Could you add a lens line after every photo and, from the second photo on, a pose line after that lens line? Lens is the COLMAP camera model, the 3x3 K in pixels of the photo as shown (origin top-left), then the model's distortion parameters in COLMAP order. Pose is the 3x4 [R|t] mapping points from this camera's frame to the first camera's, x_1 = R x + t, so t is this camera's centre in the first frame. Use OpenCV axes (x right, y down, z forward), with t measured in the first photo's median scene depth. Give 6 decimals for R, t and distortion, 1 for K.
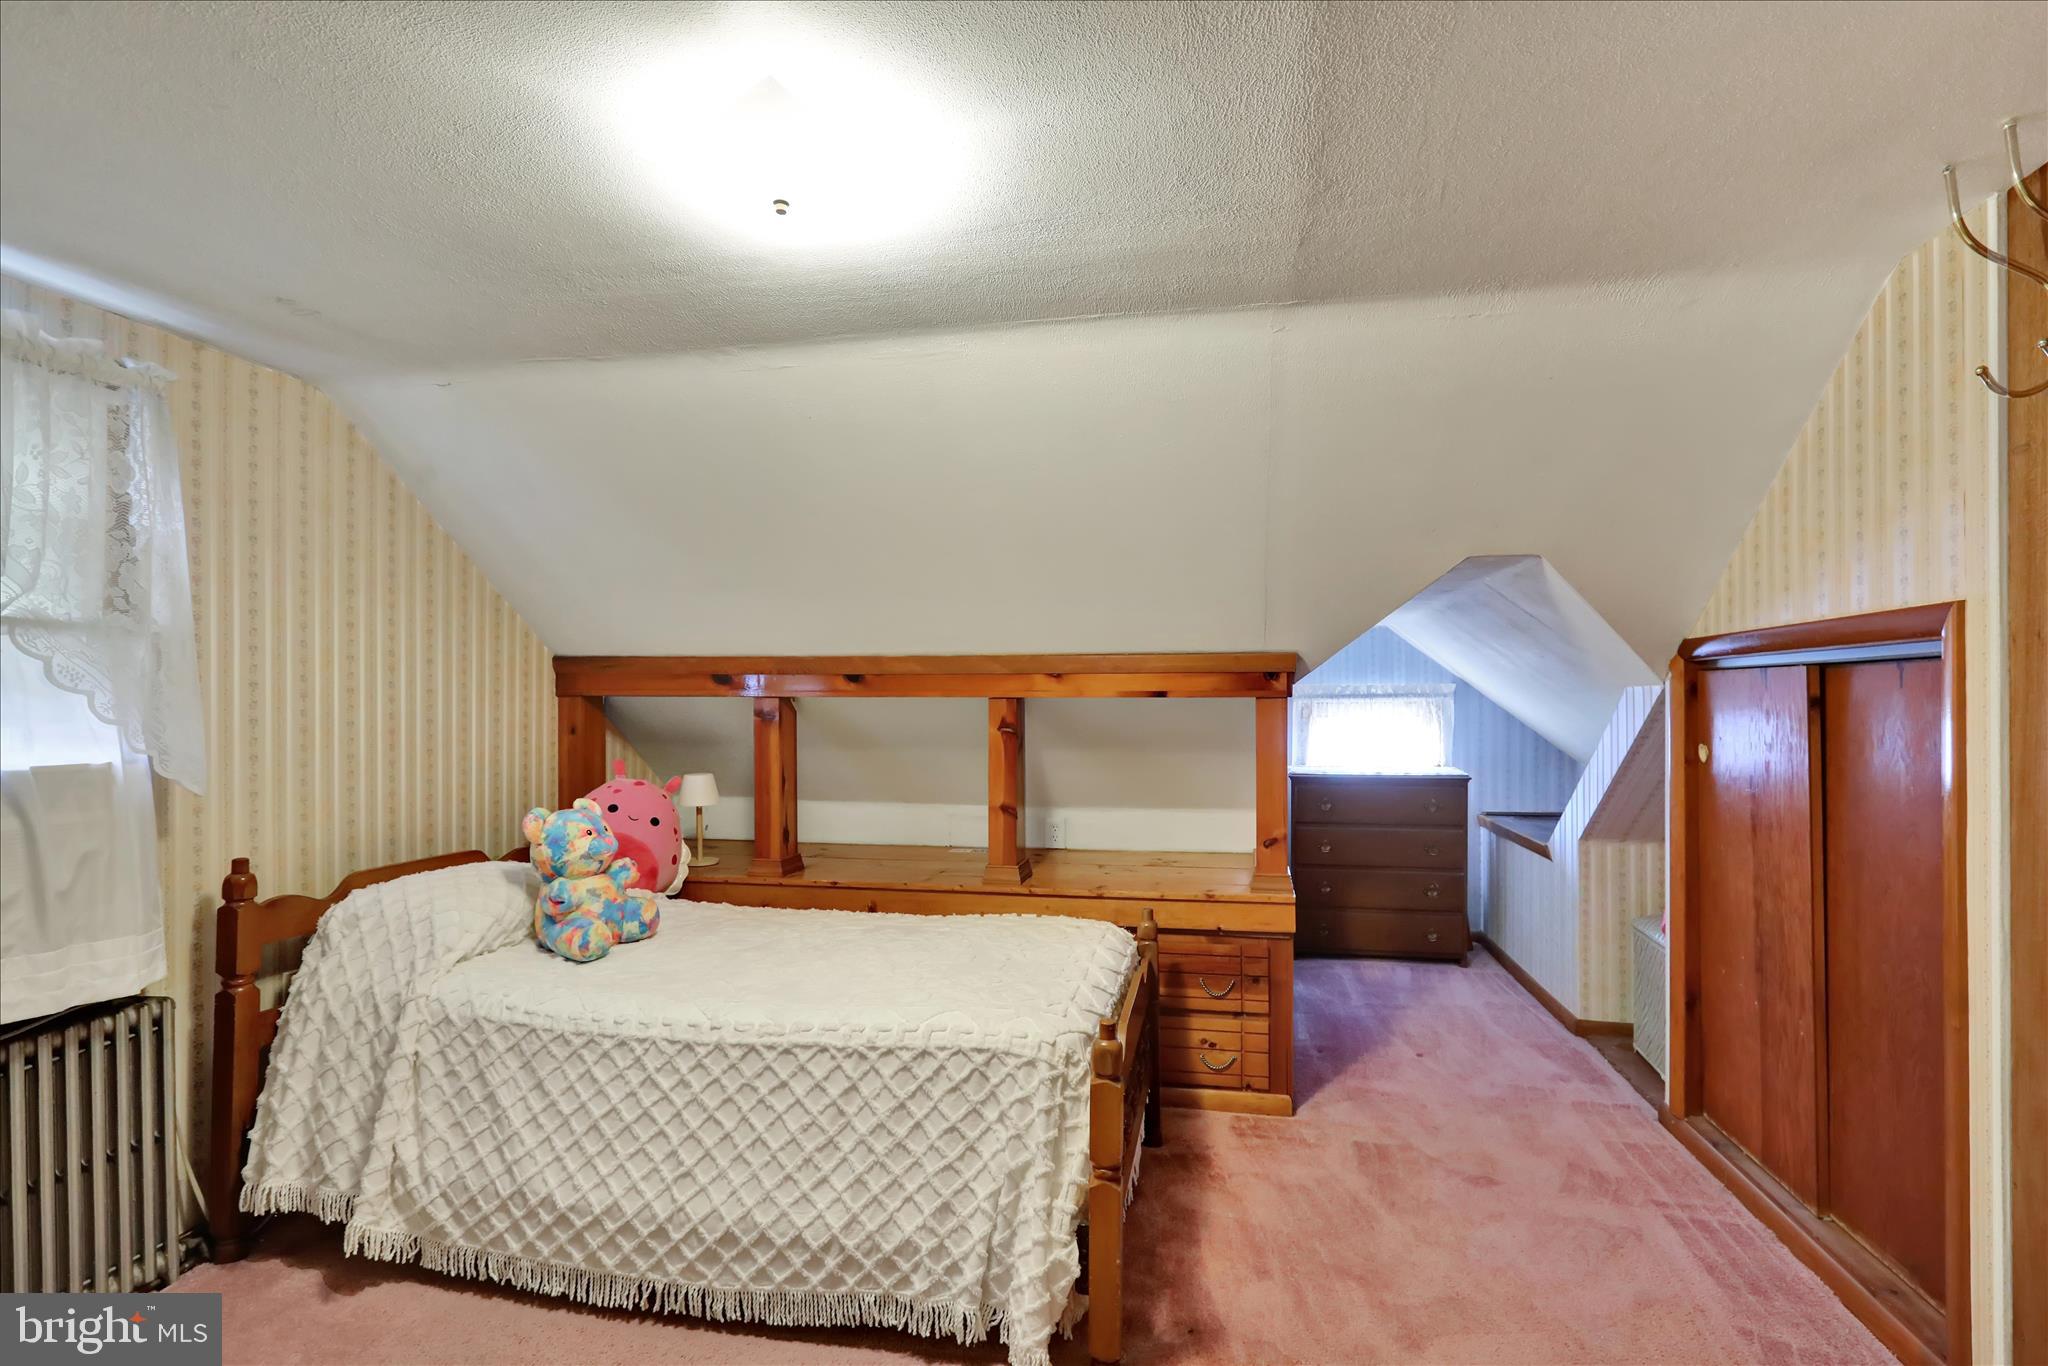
lens RADIAL K [[1005.2, 0, 1056.1], [0, 1005.2, 707.9], [0, 0, 1]] dist [0.003440, 0.001707]
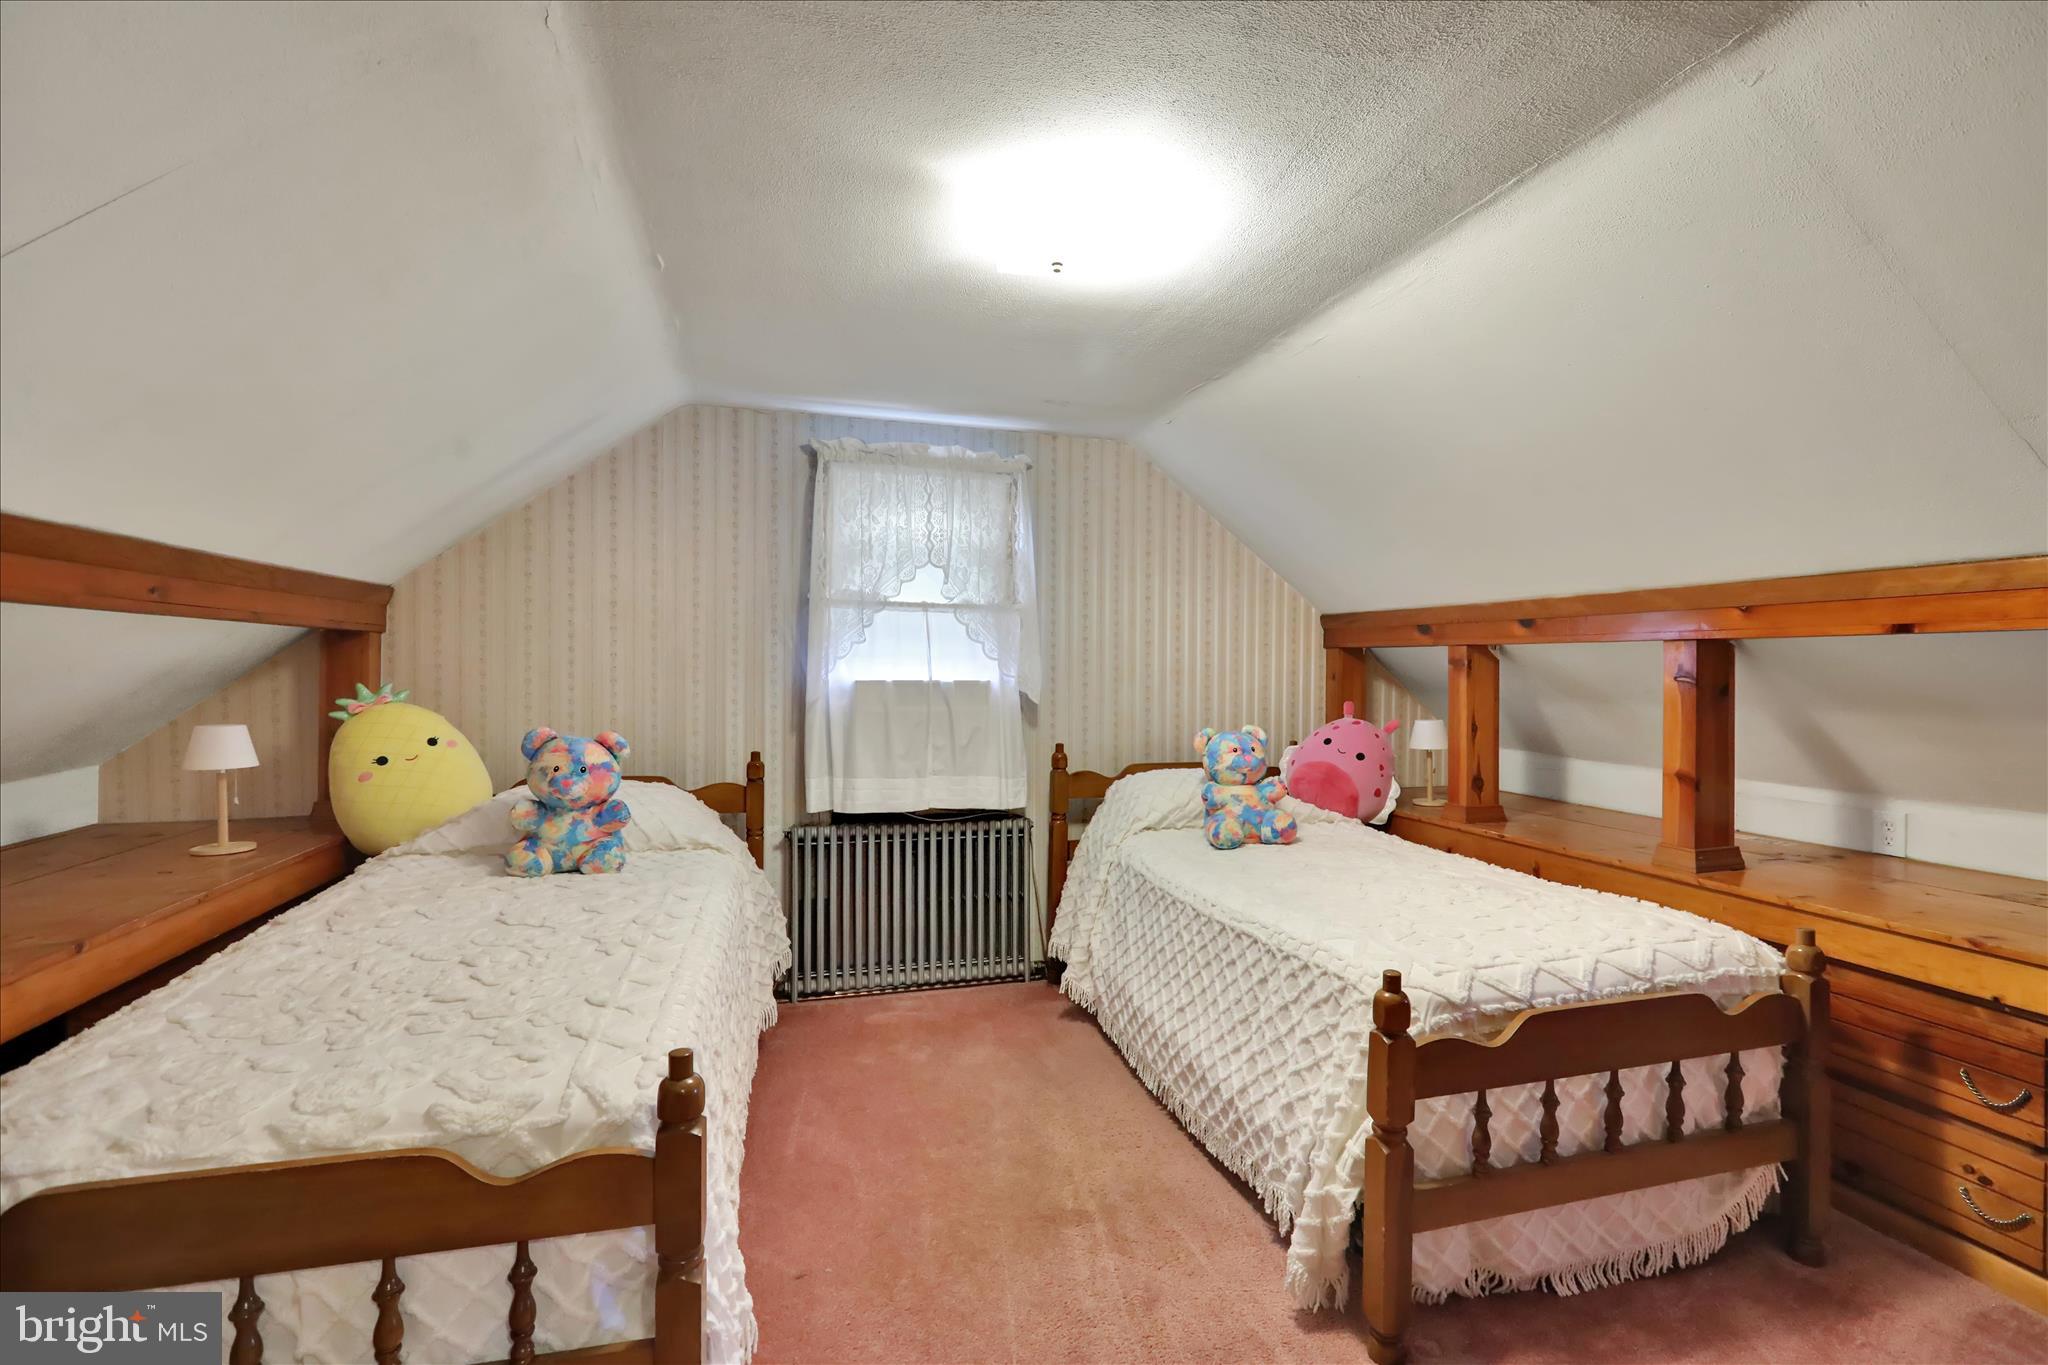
lens RADIAL K [[994.4, 0, 1050.1], [0, 994.4, 700.7], [0, 0, 1]] dist [0.002332, 0.001827]
pose [[0.431723, 0.030311, -0.901497, 0.604803], [-0.013968, 0.999540, 0.026918, 0.032875], [0.901898, 0.000971, 0.431948, 0.261581]]
